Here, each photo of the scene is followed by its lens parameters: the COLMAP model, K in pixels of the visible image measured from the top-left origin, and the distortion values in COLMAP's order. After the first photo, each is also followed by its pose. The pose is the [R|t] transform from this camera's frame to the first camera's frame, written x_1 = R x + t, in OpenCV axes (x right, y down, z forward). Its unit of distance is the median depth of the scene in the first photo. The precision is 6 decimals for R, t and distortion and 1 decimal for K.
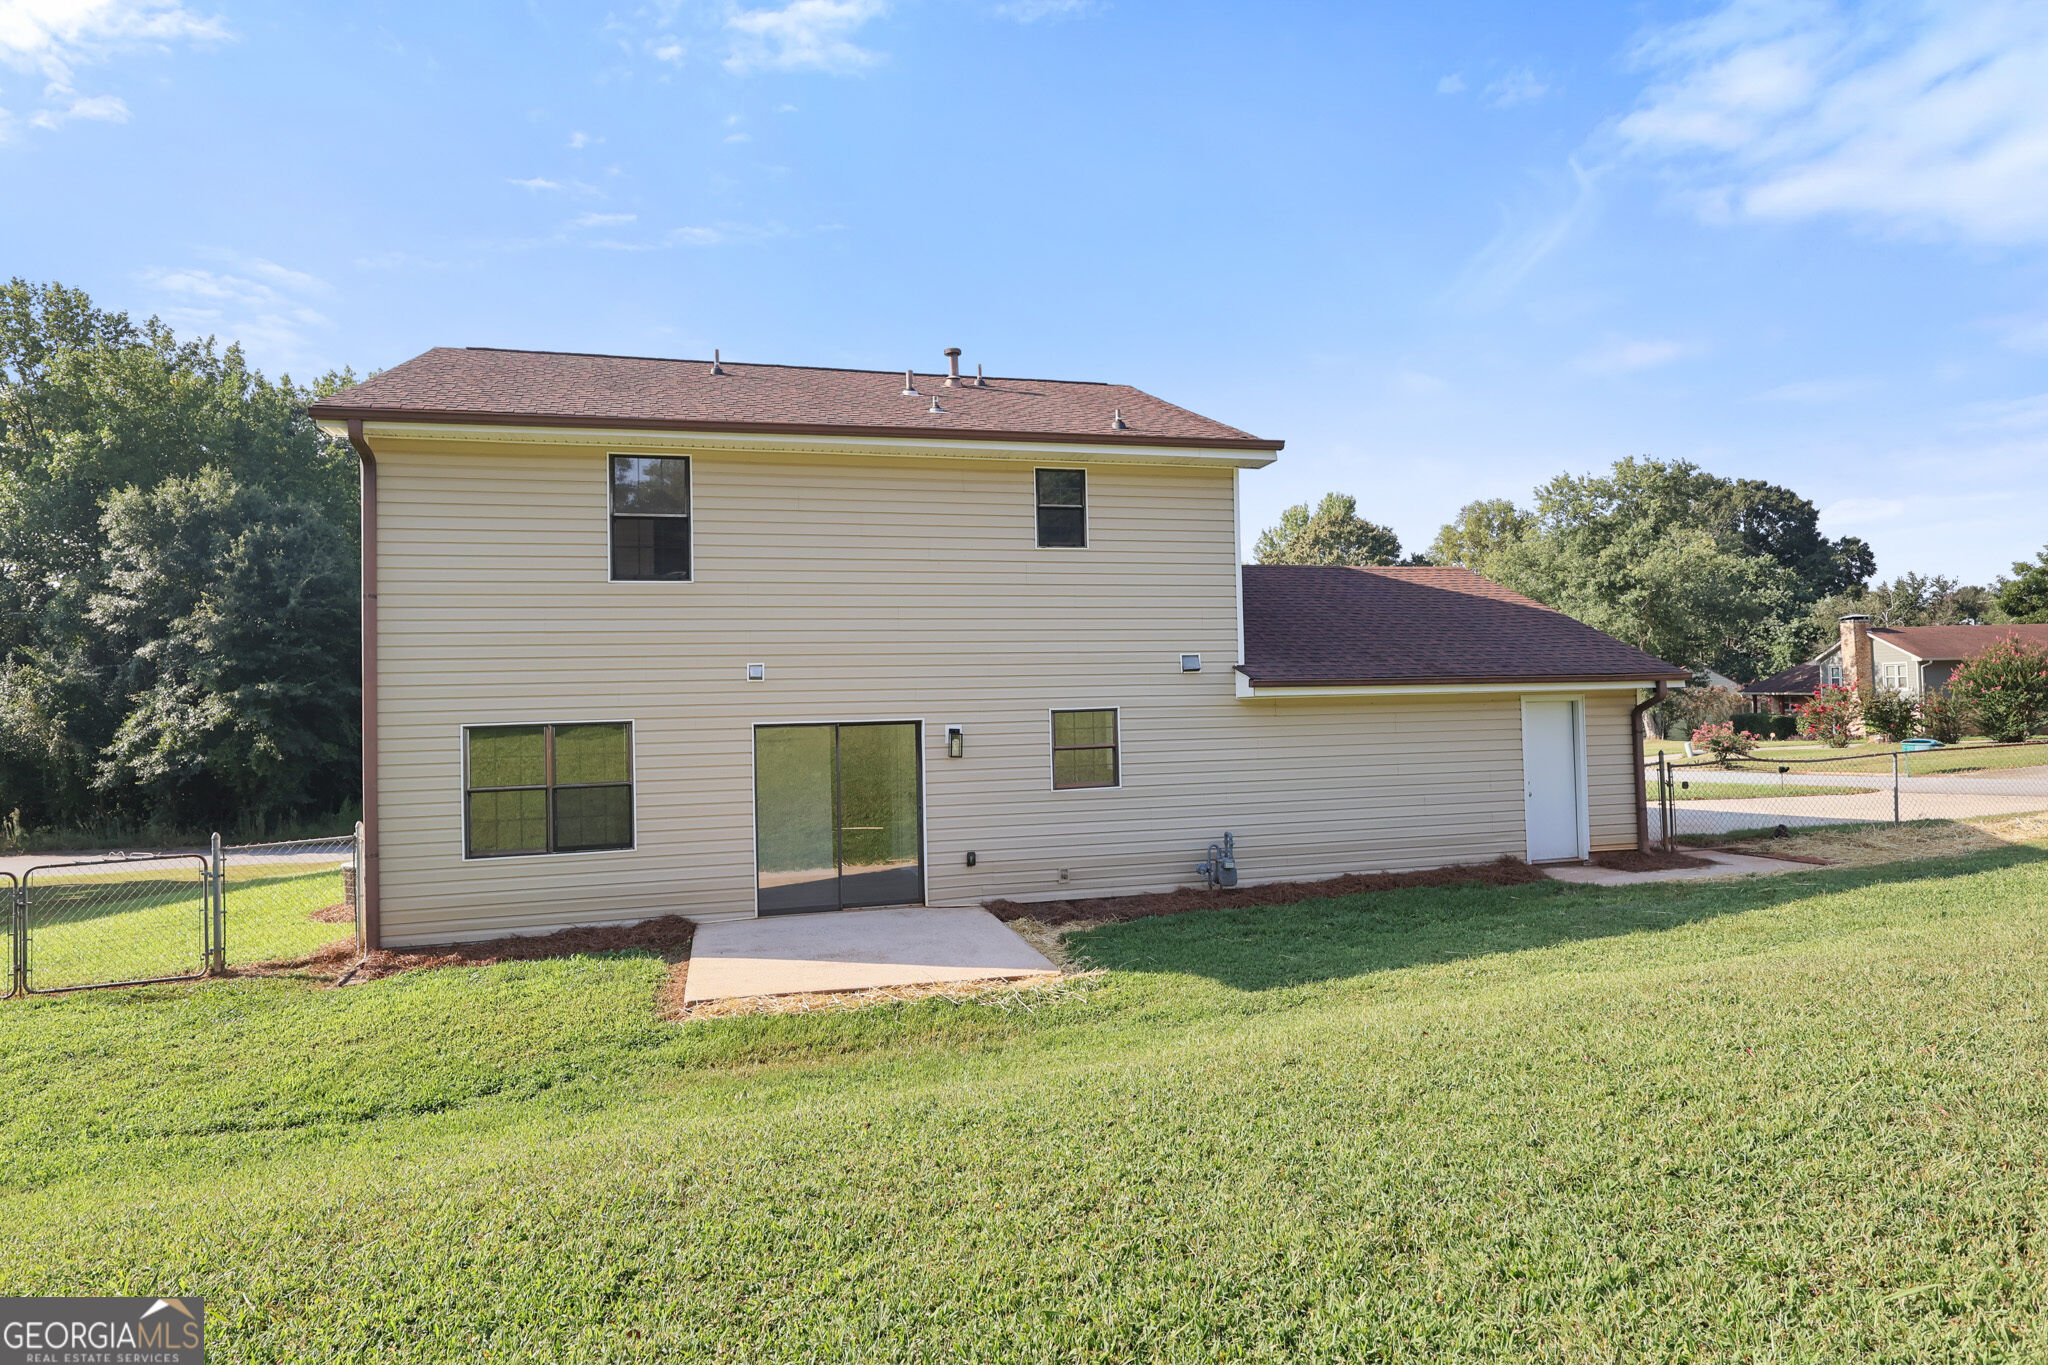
lens RADIAL K [[1132.9, 0, 1026.0], [0, 1132.9, 673.4], [0, 0, 1]] dist [0.003381, -0.001097]
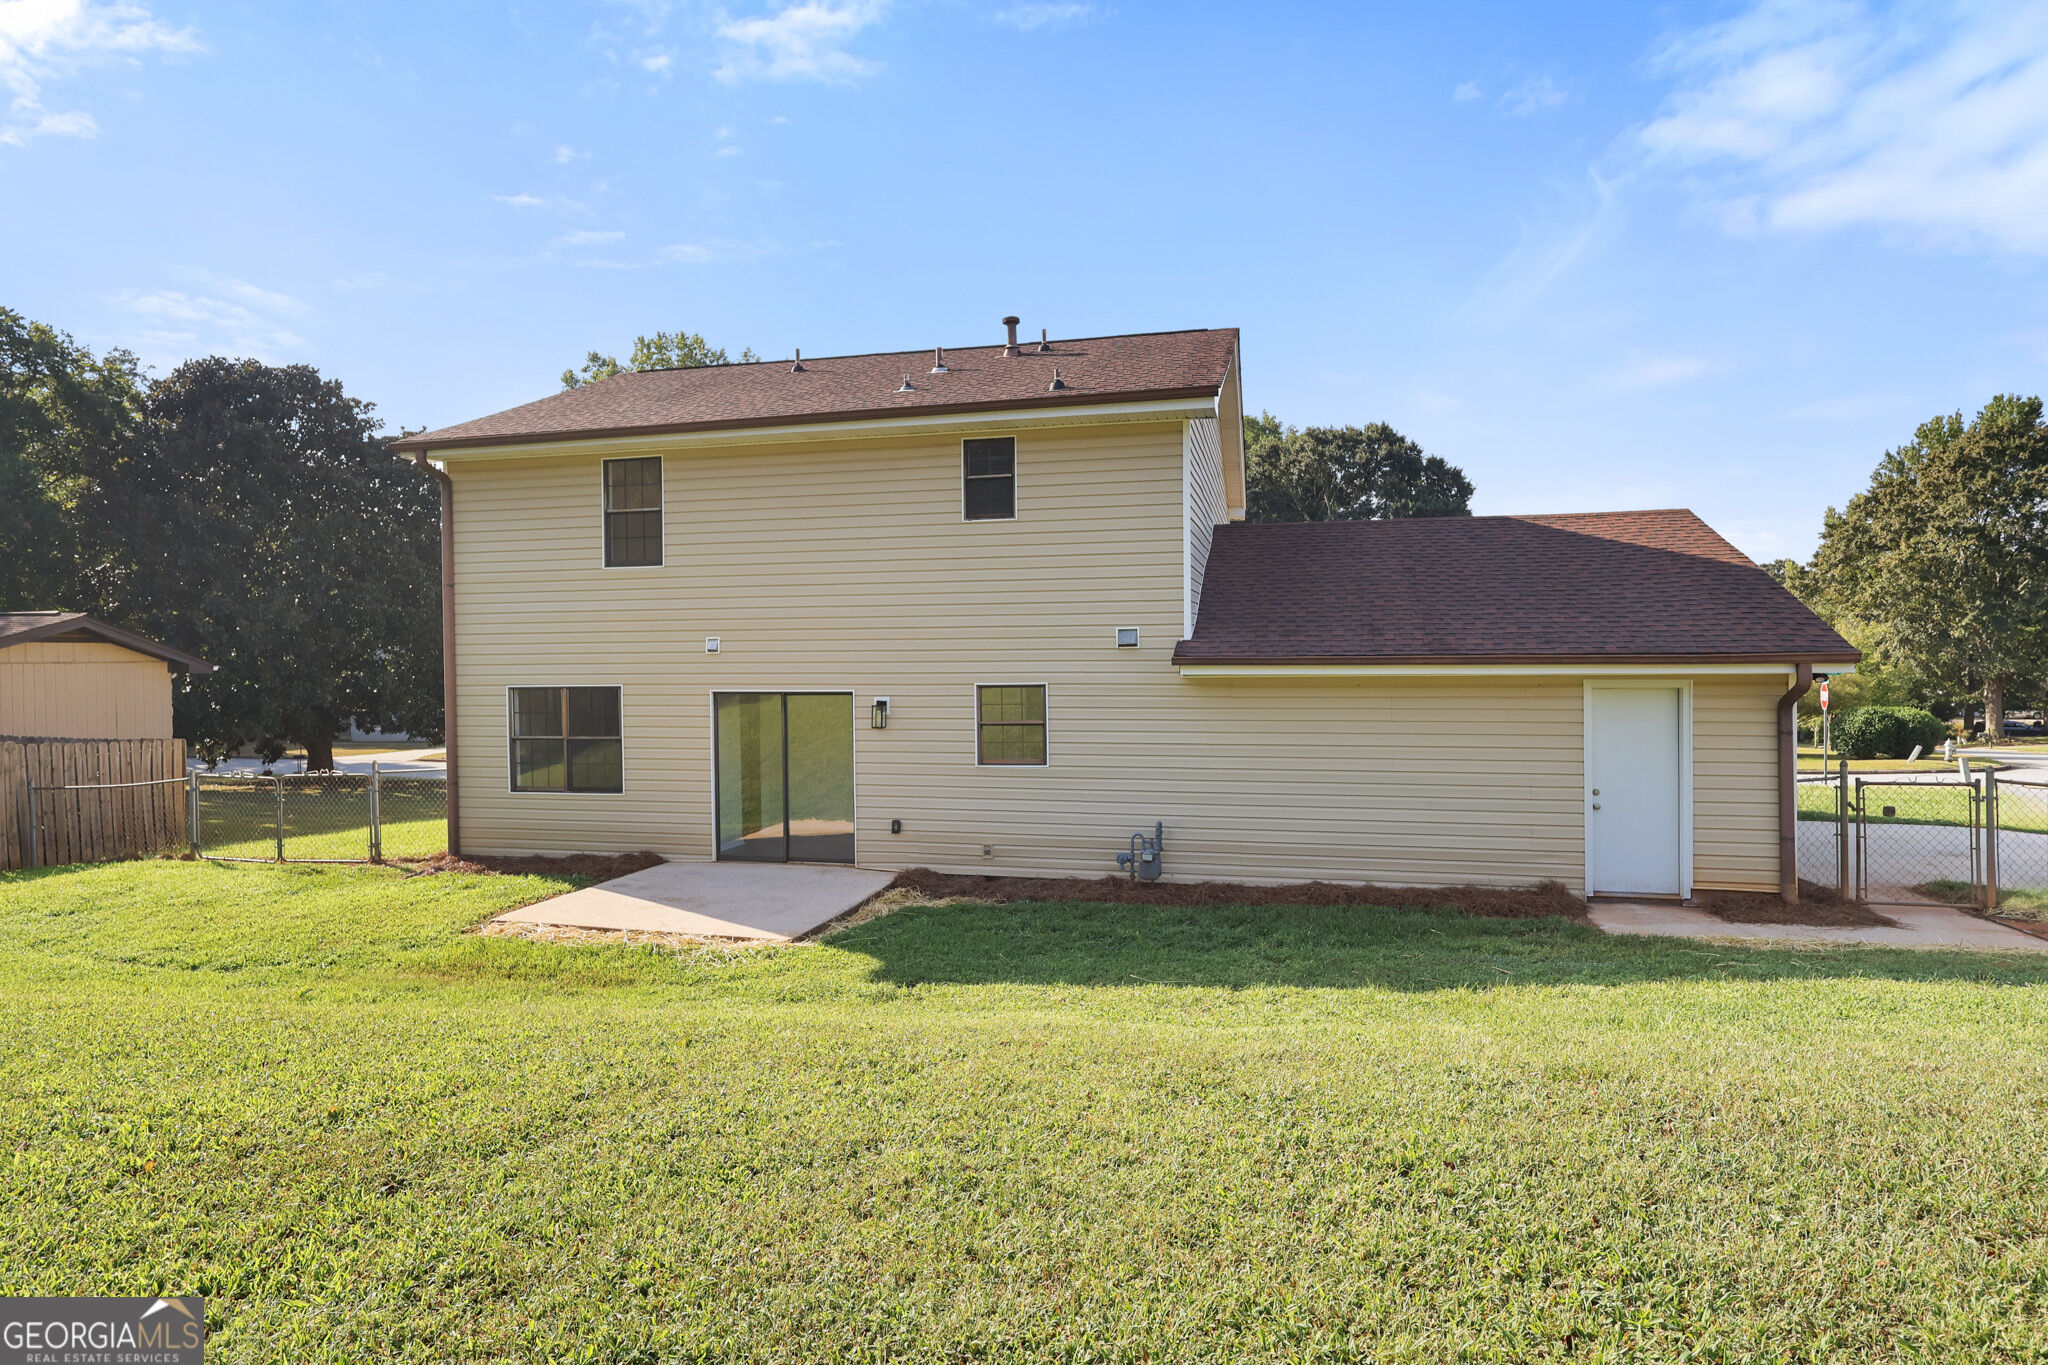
lens RADIAL K [[1132.9, 0, 1026.3], [0, 1132.9, 689.4], [0, 0, 1]] dist [0.003381, -0.001097]
pose [[0.875511, 0.026818, -0.482453, 0.533337], [-0.001926, 0.998644, 0.052017, -0.015182], [0.483194, -0.044612, 0.874376, 0.150879]]
